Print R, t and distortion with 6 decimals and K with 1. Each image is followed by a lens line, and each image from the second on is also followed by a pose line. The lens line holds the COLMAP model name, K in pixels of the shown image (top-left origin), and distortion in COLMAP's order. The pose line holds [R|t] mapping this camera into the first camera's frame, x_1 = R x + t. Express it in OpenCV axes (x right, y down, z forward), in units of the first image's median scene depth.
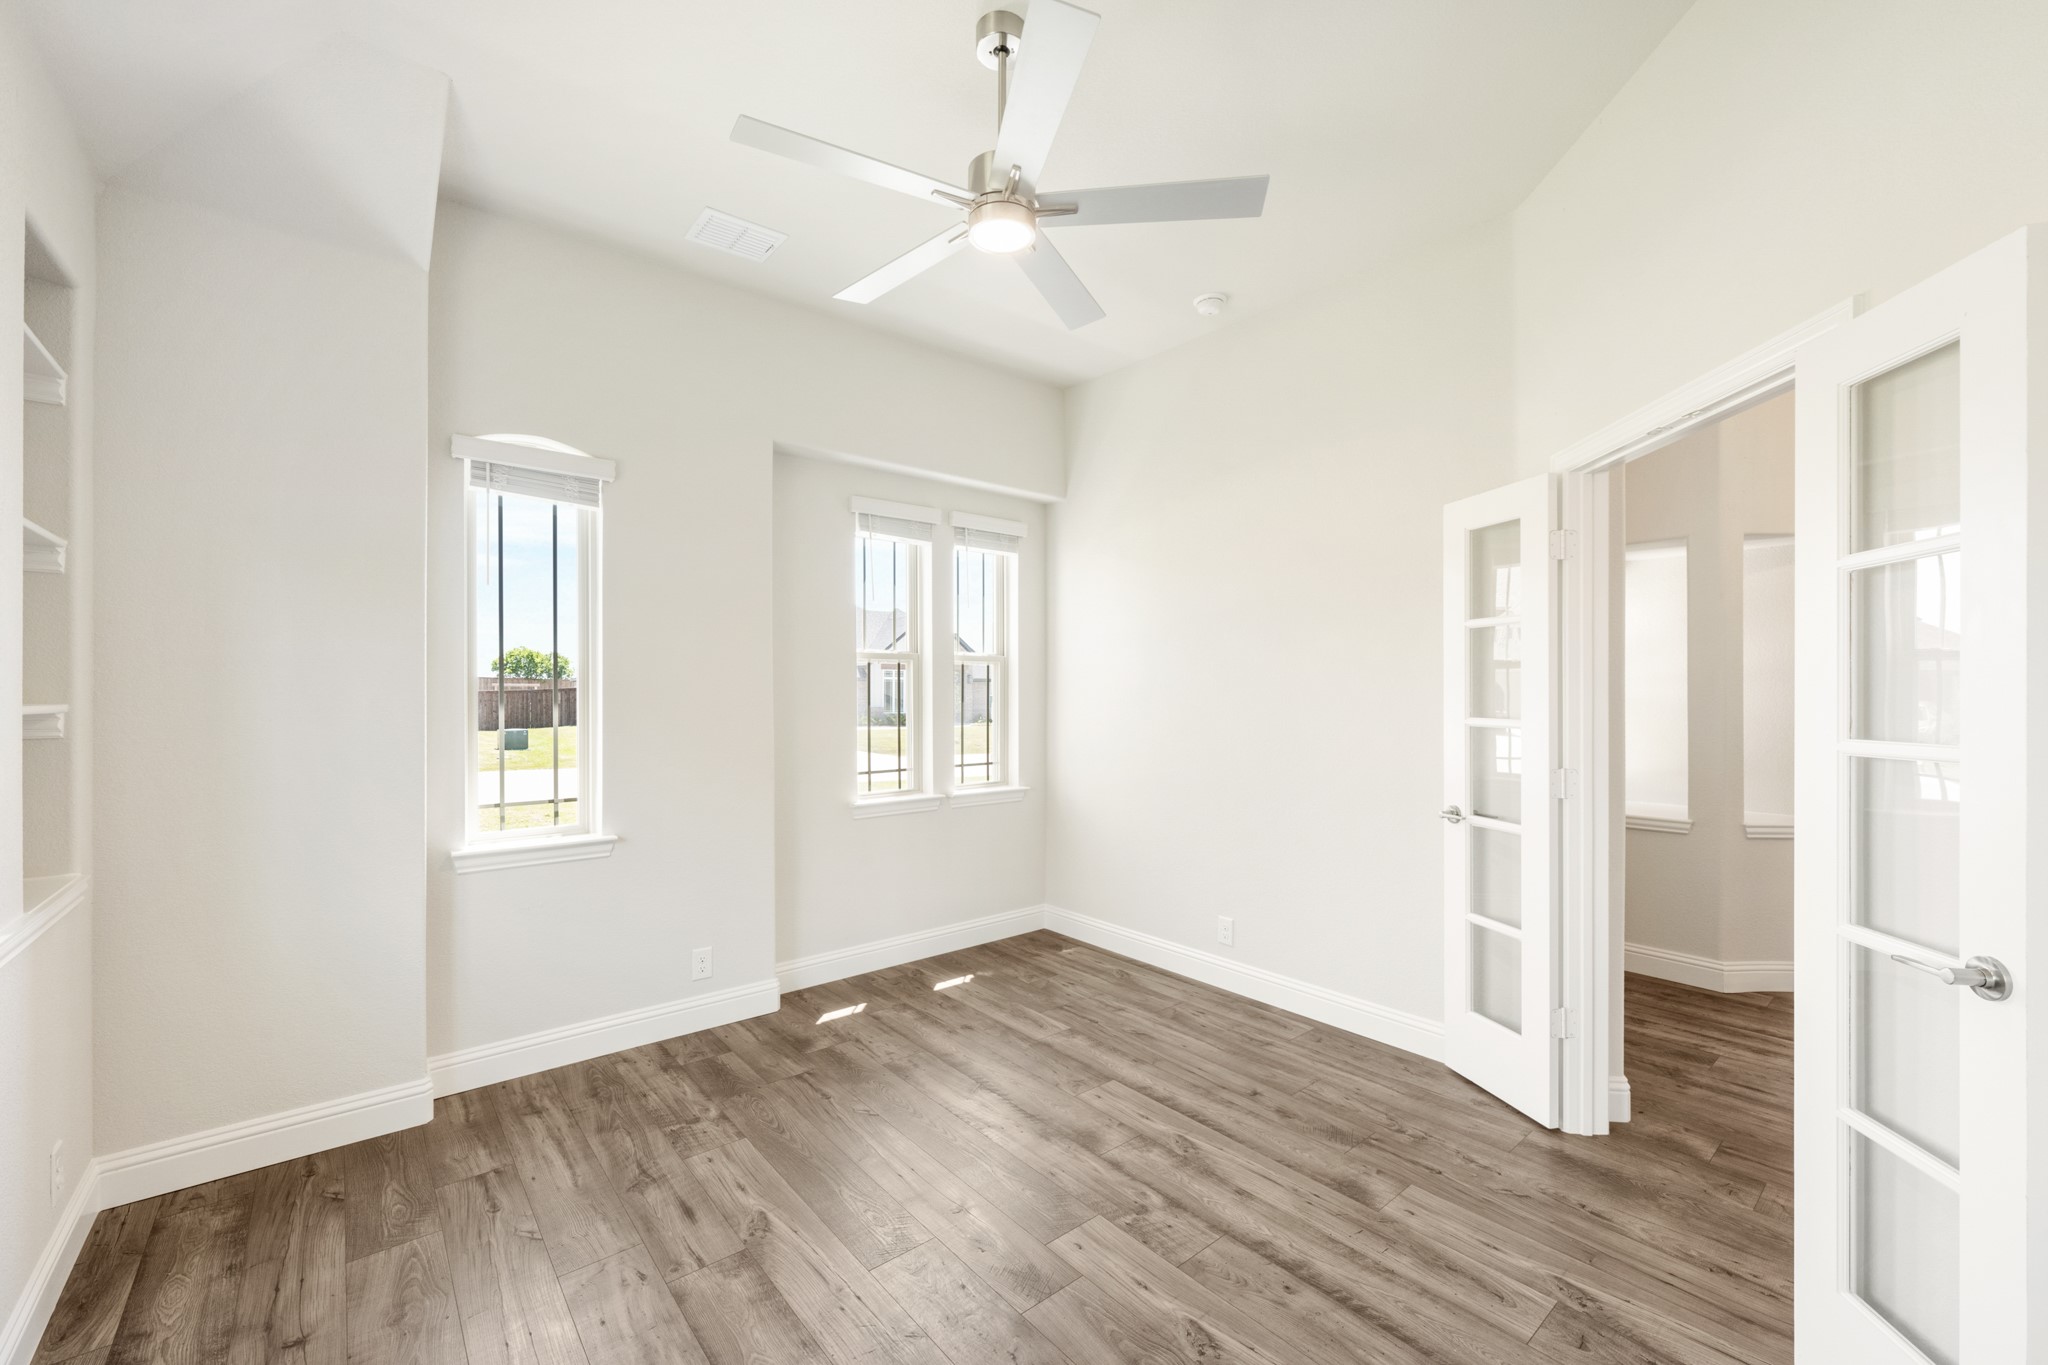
lens RADIAL K [[825.3, 0, 1024.0], [0, 825.3, 682.5], [0, 0, 1]] dist [-0.001423, -0.000264]
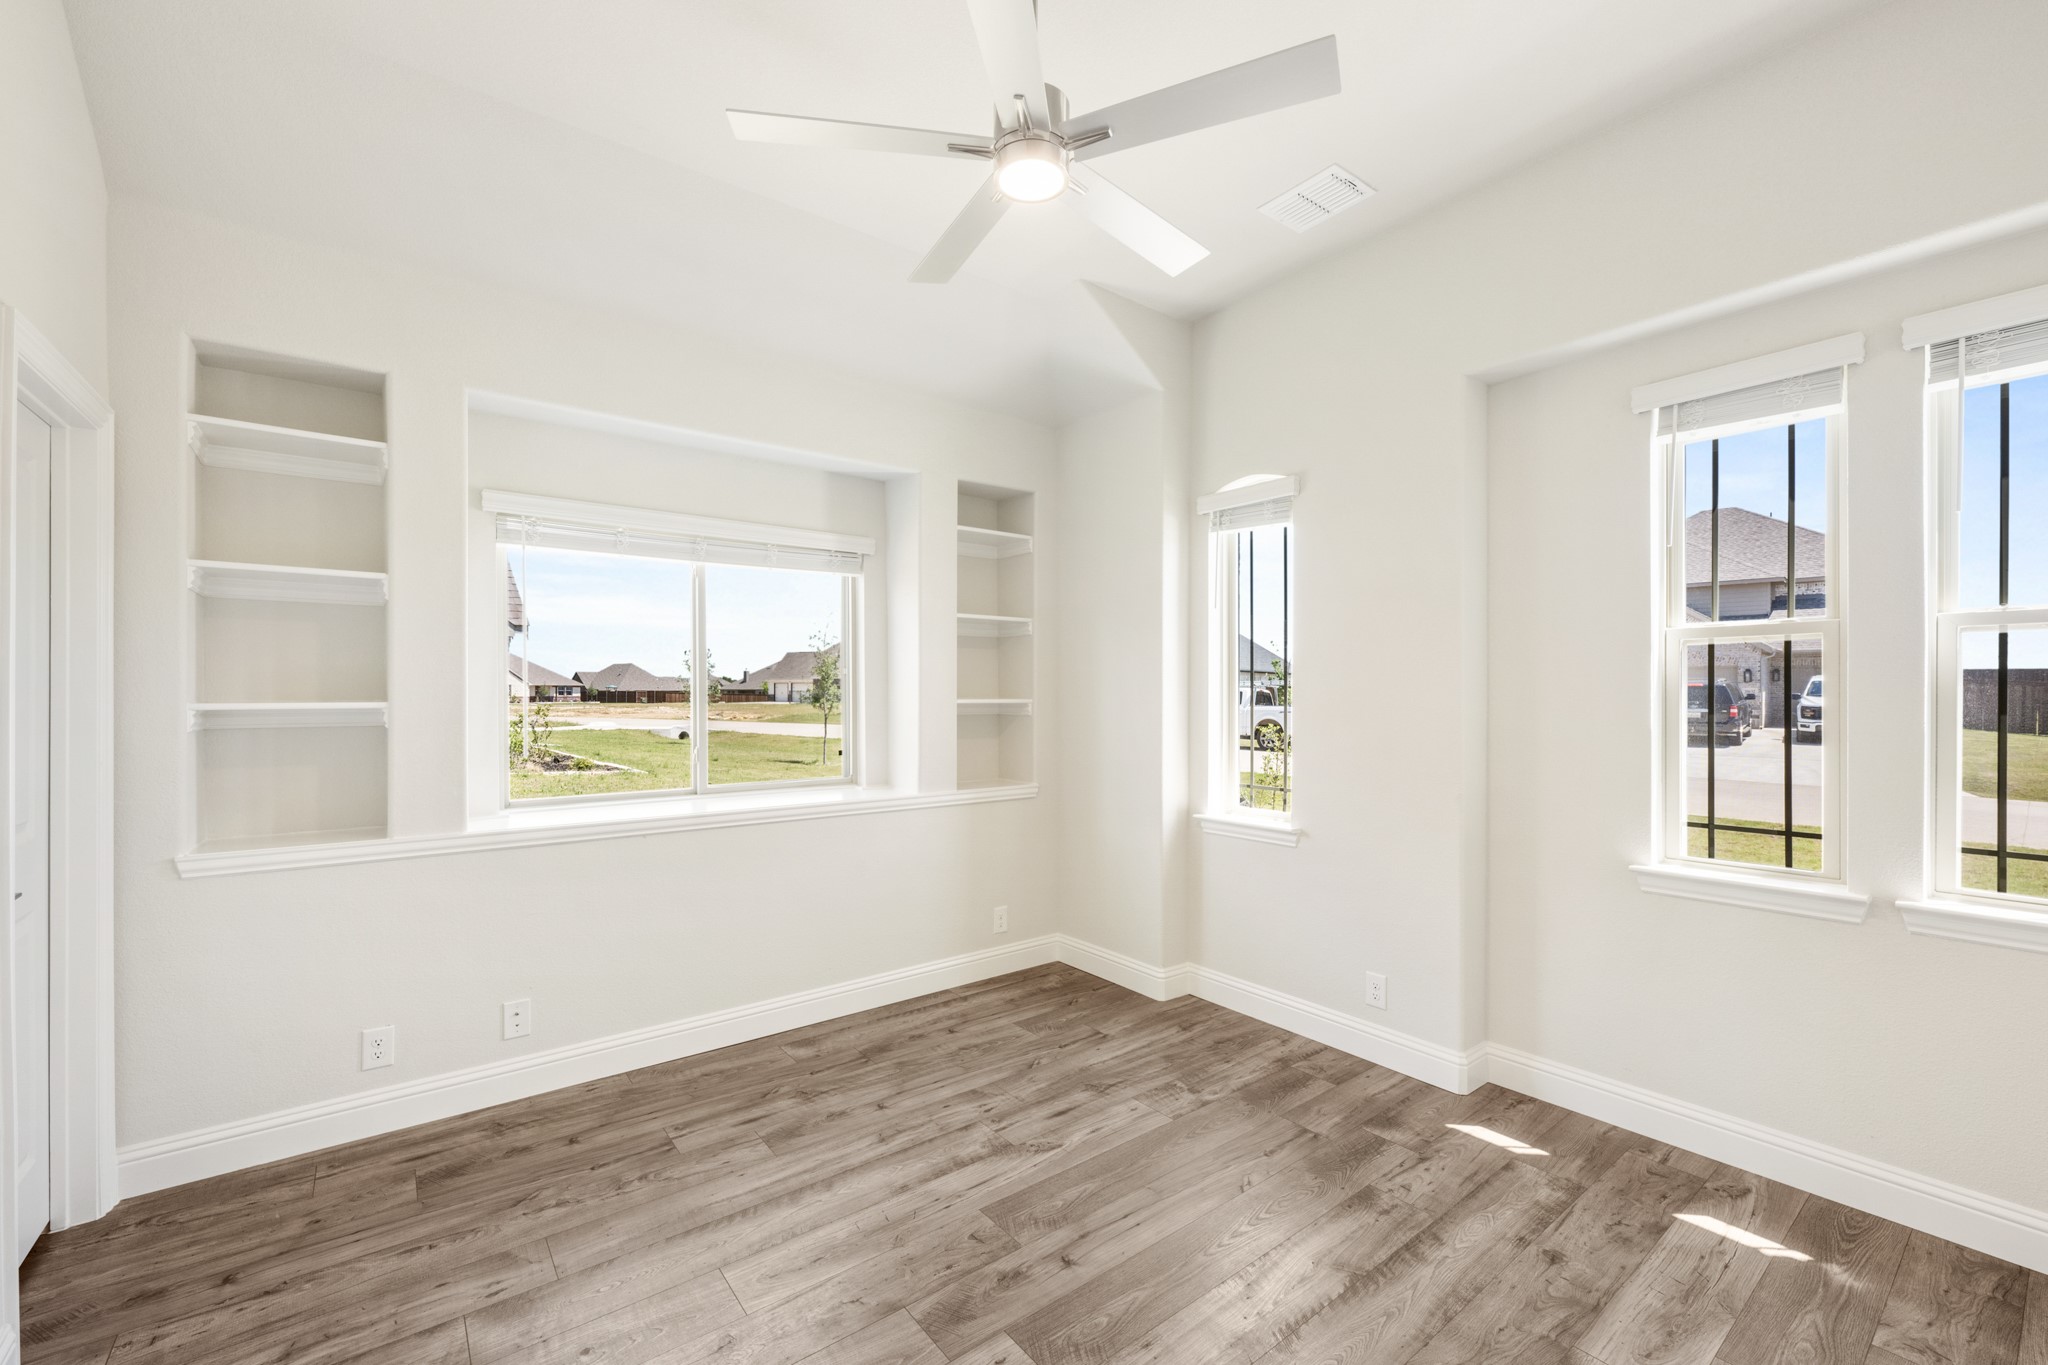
lens RADIAL K [[835.2, 0, 1024.8], [0, 835.2, 687.7], [0, 0, 1]] dist [-0.000828, 0.000284]
pose [[-0.039991, -0.010795, -0.999142, 0.613579], [0.007915, 0.999907, -0.011120, 0.015486], [0.999169, -0.008353, -0.039902, 0.726511]]
